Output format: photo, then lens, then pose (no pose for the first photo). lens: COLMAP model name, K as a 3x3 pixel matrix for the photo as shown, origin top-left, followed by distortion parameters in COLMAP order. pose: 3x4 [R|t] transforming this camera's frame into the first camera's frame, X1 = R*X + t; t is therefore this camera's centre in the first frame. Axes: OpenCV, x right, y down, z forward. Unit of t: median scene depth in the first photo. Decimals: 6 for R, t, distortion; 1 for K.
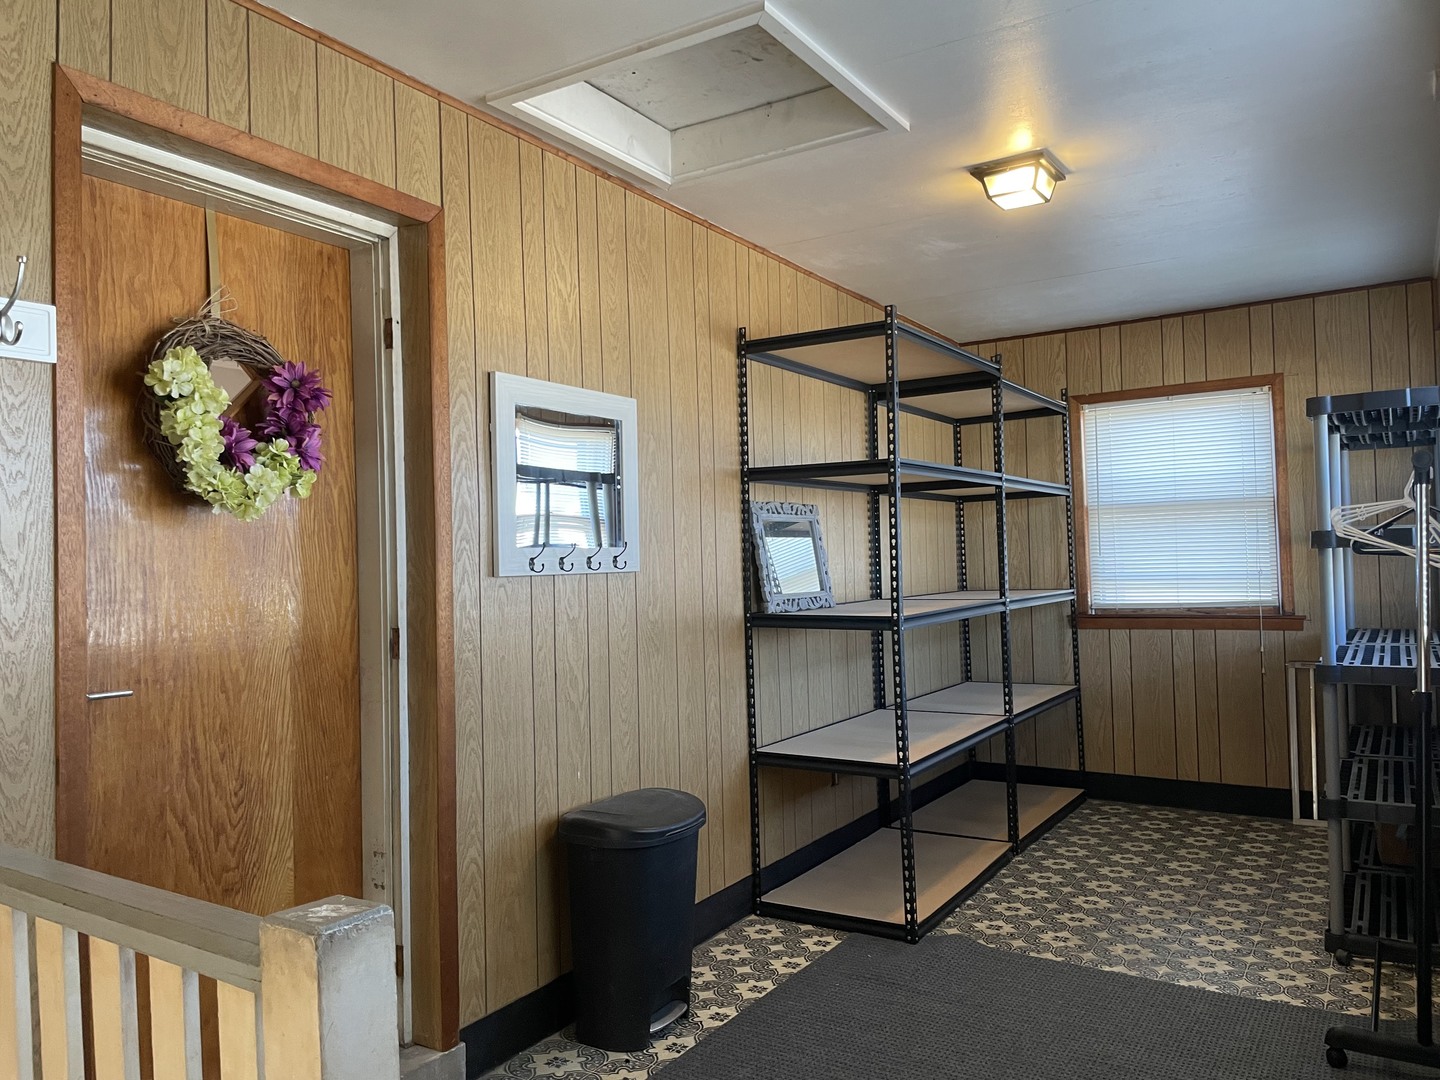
lens RADIAL K [[1100.6, 0, 720.3], [0, 1100.6, 542.5], [0, 0, 1]] dist [0.014621, -0.008077]
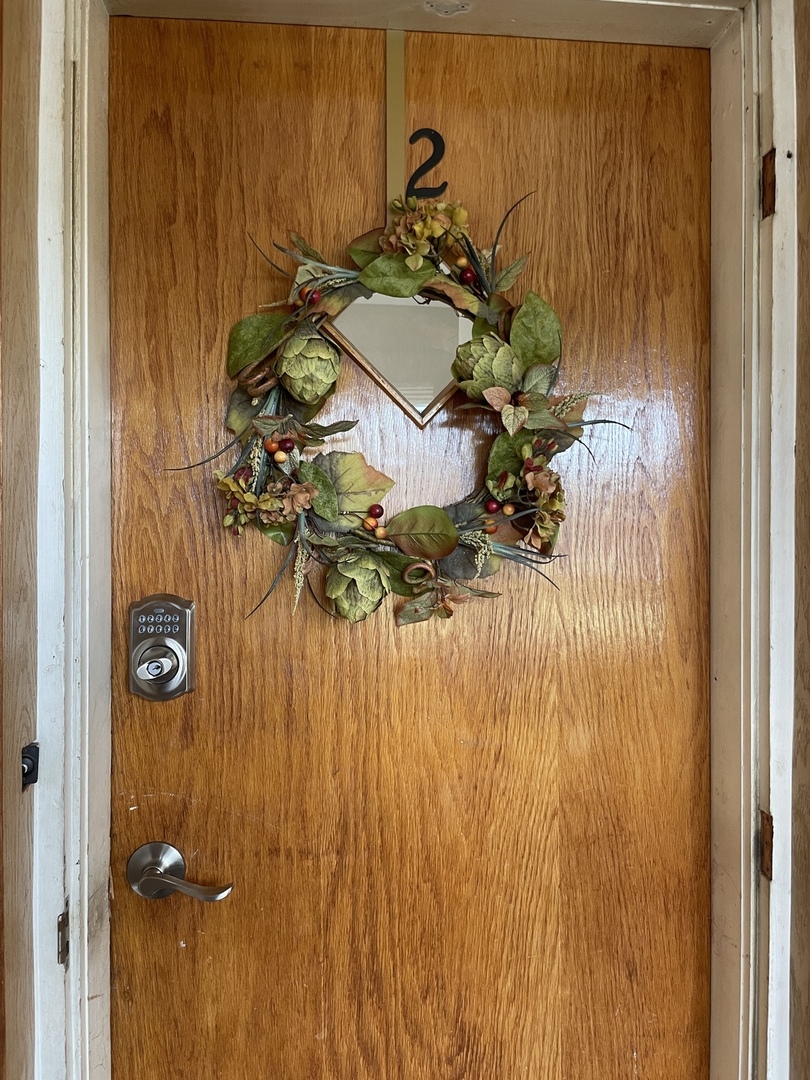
lens RADIAL K [[825.4, 0, 408.7], [0, 825.4, 536.2], [0, 0, 1]] dist [0.014621, -0.008077]
pose [[0.595579, 0.032909, -0.802622, -0.115360], [0.002711, 0.999072, 0.042975, -0.061298], [0.803292, -0.027771, 0.594938, 0.732240]]
